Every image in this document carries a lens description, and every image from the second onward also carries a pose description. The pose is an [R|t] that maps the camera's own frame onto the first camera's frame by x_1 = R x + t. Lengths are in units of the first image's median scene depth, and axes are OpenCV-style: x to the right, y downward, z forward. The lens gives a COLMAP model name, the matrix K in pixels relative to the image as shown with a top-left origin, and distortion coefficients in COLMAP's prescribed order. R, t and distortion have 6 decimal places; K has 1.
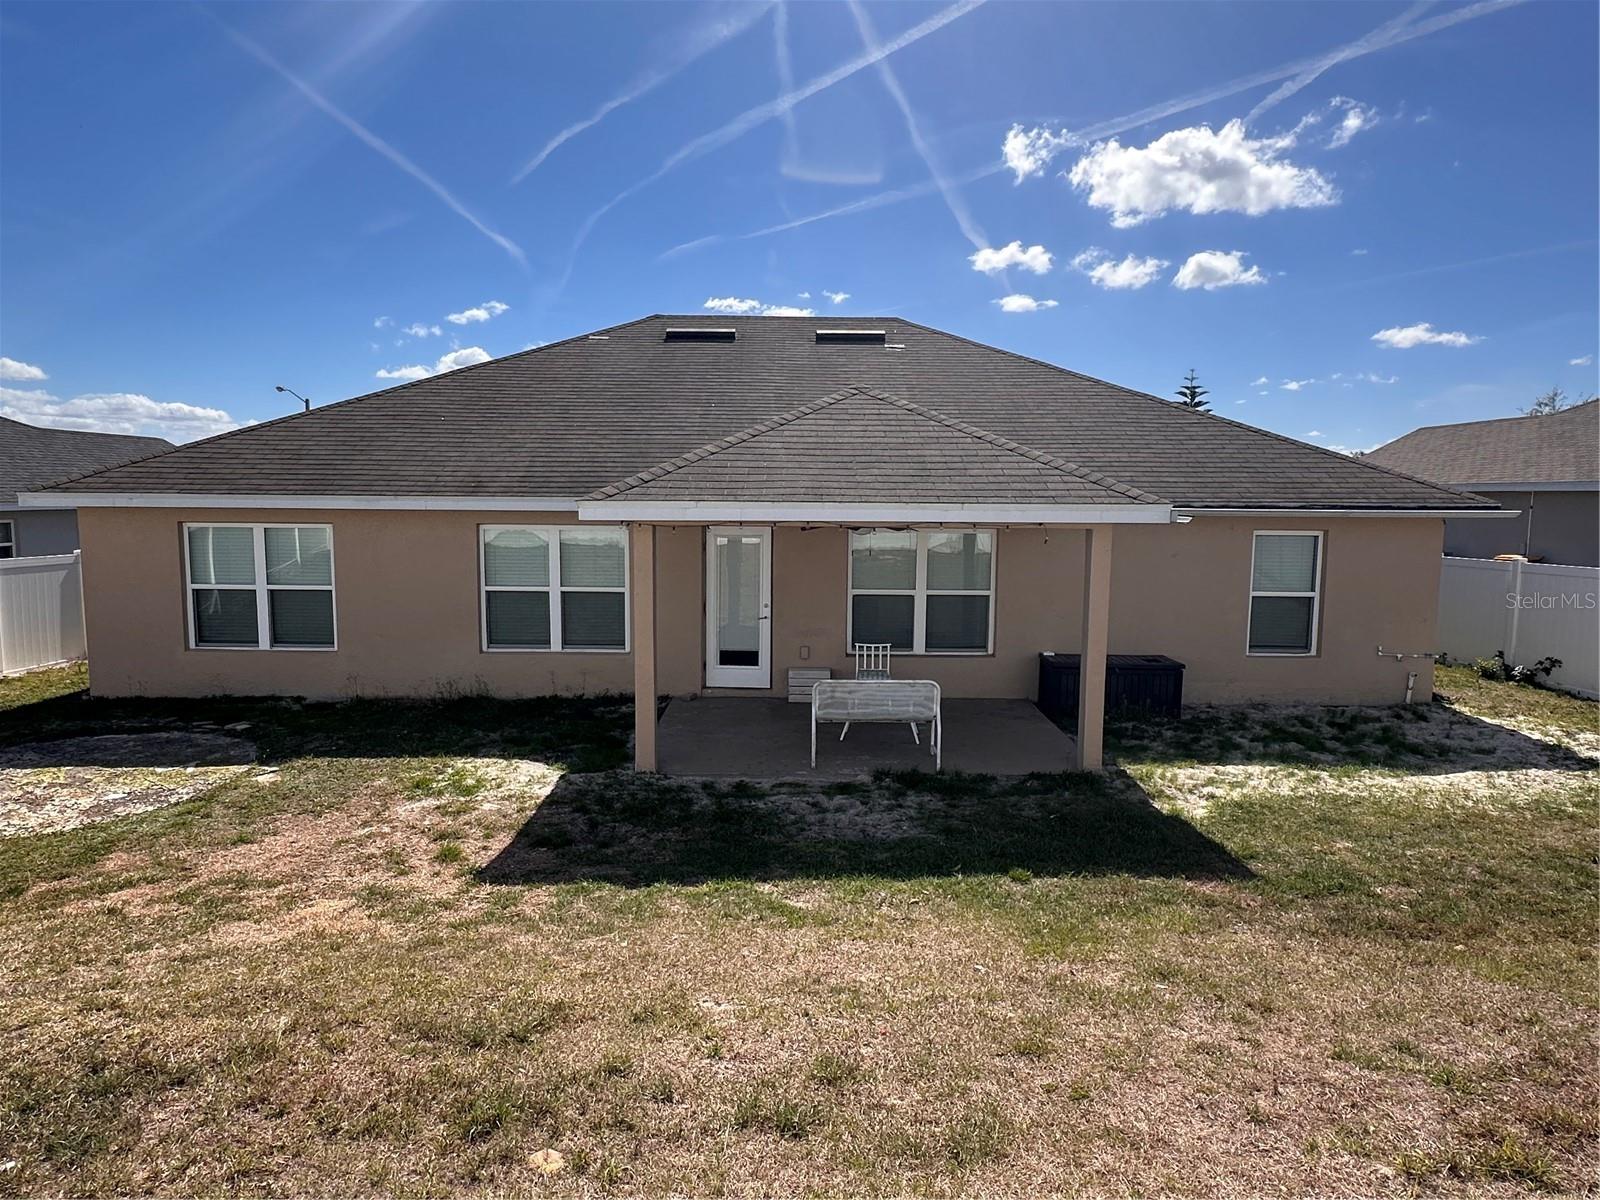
lens RADIAL K [[952.0, 0, 803.8], [0, 952.0, 599.9], [0, 0, 1]] dist [-0.022245, 0.001862]
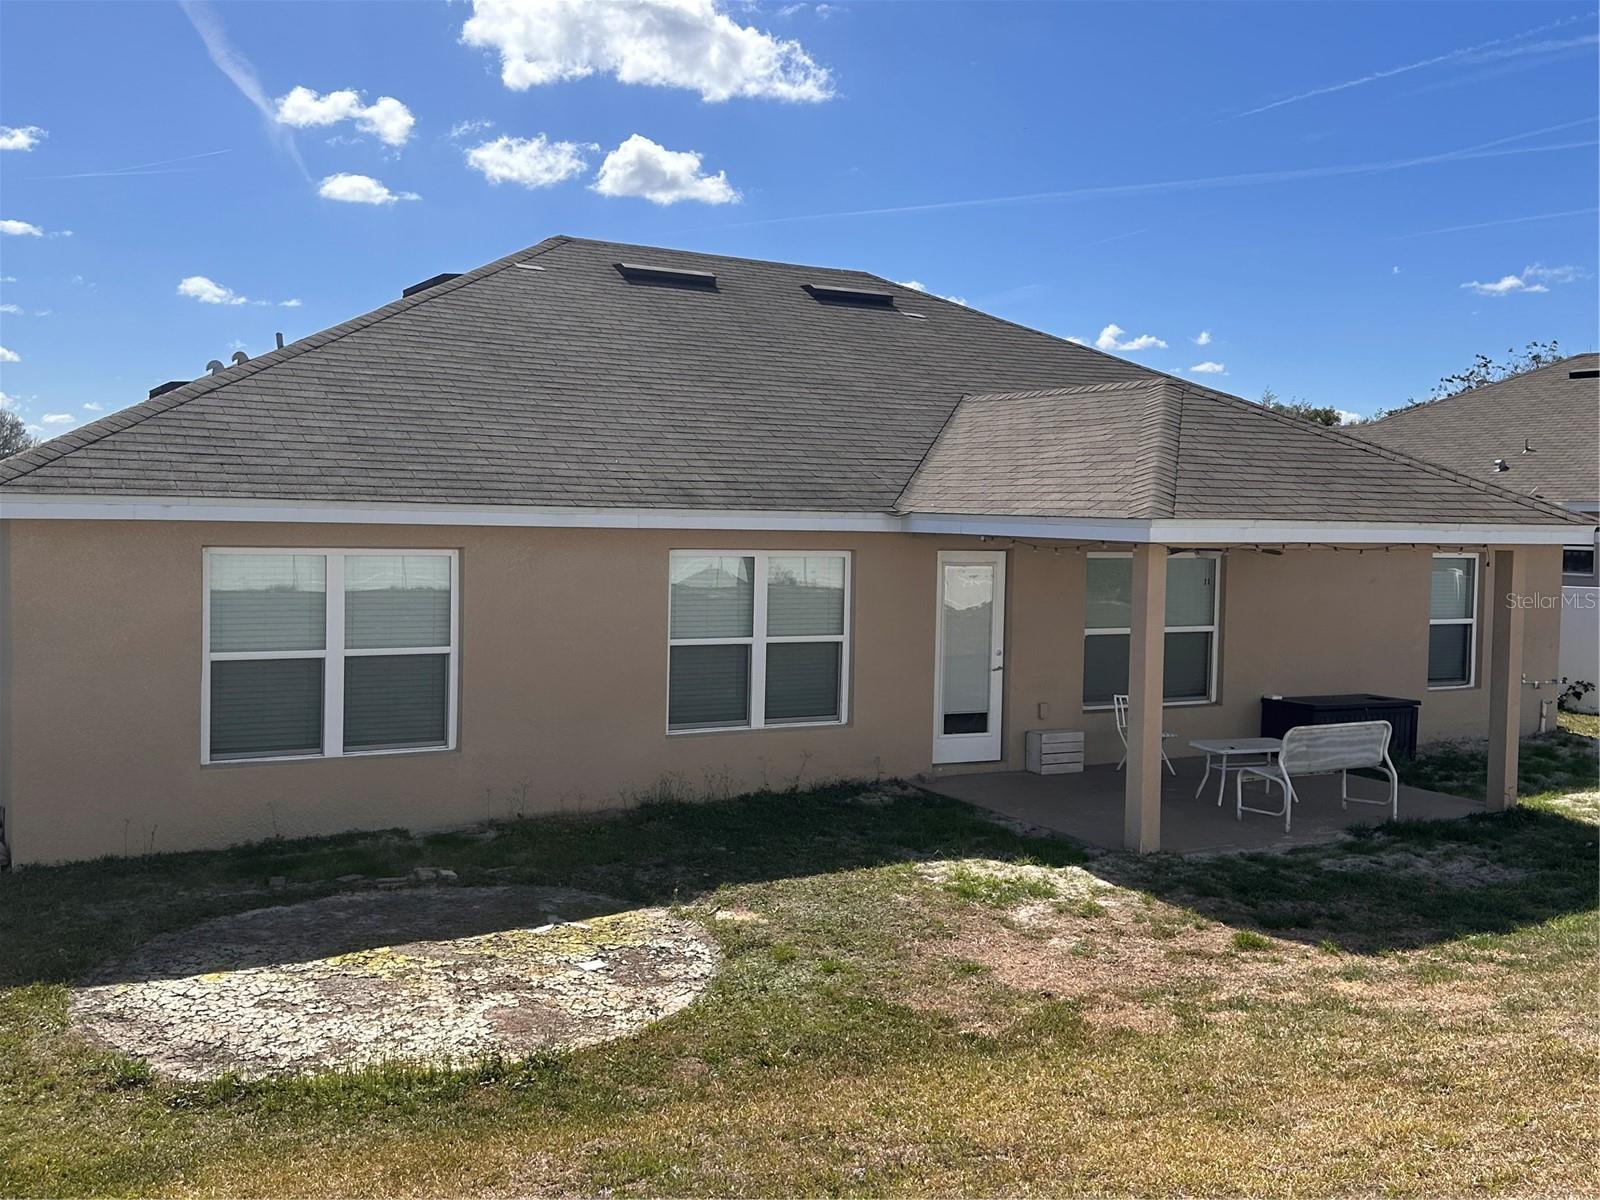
lens RADIAL K [[1516.5, 0, 796.1], [0, 1516.5, 589.8], [0, 0, 1]] dist [0.064307, 0.000000]
pose [[0.881459, -0.017752, 0.471927, -0.767717], [0.040350, 0.998470, -0.037808, -0.005427], [-0.470533, 0.052368, 0.880827, -0.017035]]
